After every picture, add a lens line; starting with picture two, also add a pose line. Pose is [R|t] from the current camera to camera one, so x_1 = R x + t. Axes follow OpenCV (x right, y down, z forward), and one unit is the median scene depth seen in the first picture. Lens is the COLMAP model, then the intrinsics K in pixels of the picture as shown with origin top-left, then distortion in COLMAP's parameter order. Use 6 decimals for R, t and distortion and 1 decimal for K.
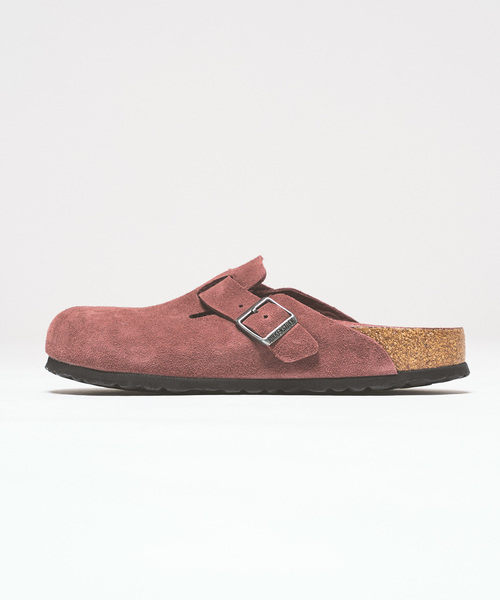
lens RADIAL K [[1135.9, 0, 250.0], [0, 1135.9, 300.0], [0, 0, 1]] dist [0.004521, 0.000688]
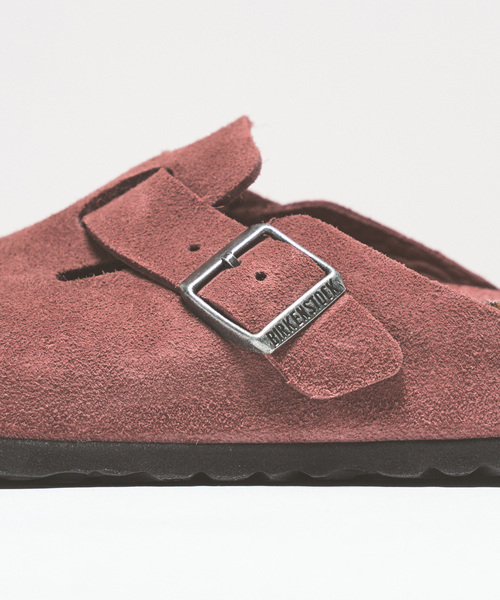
lens RADIAL K [[2041.2, 0, 250.0], [0, 2041.2, 300.0], [0, 0, 1]] dist [0.325285, 0.960691]
pose [[0.999849, -0.002829, 0.017119, -0.001205], [0.002334, 0.999581, 0.028848, 0.003128], [-0.017194, -0.028804, 0.999437, 0.329435]]
